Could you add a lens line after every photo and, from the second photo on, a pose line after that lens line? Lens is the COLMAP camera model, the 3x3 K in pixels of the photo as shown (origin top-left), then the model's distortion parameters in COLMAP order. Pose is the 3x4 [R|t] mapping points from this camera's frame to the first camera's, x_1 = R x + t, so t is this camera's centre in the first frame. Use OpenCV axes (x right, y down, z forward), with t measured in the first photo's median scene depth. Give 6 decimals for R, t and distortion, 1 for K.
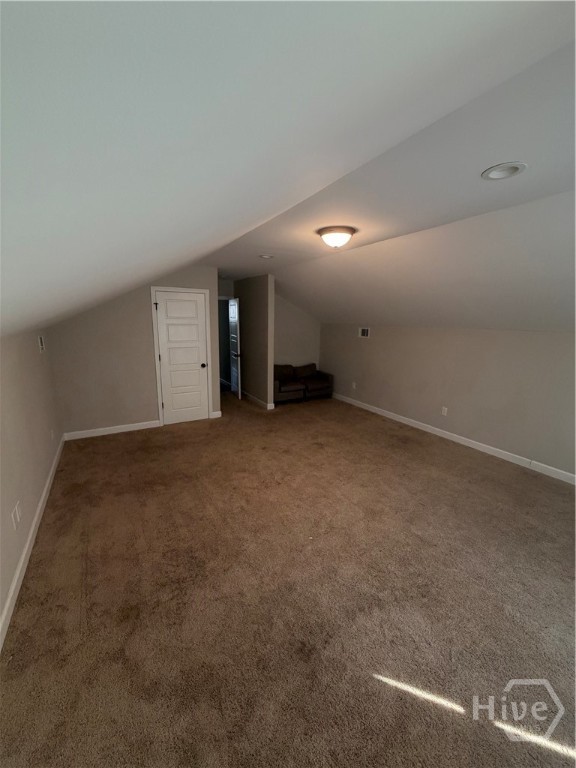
lens RADIAL K [[306.0, 0, 286.3], [0, 306.0, 383.7], [0, 0, 1]] dist [-0.000634, 0.000019]
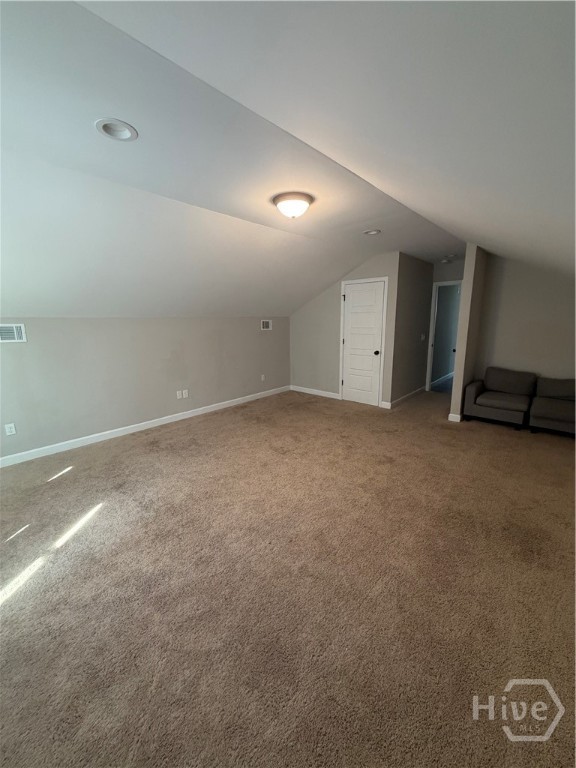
lens RADIAL K [[306.0, 0, 287.0], [0, 306.0, 383.0], [0, 0, 1]] dist [-0.000634, 0.000019]
pose [[0.302987, 0.183112, -0.935237, 0.633029], [-0.182194, 0.974395, 0.131754, -0.042758], [0.935417, 0.130475, 0.328591, 0.413850]]
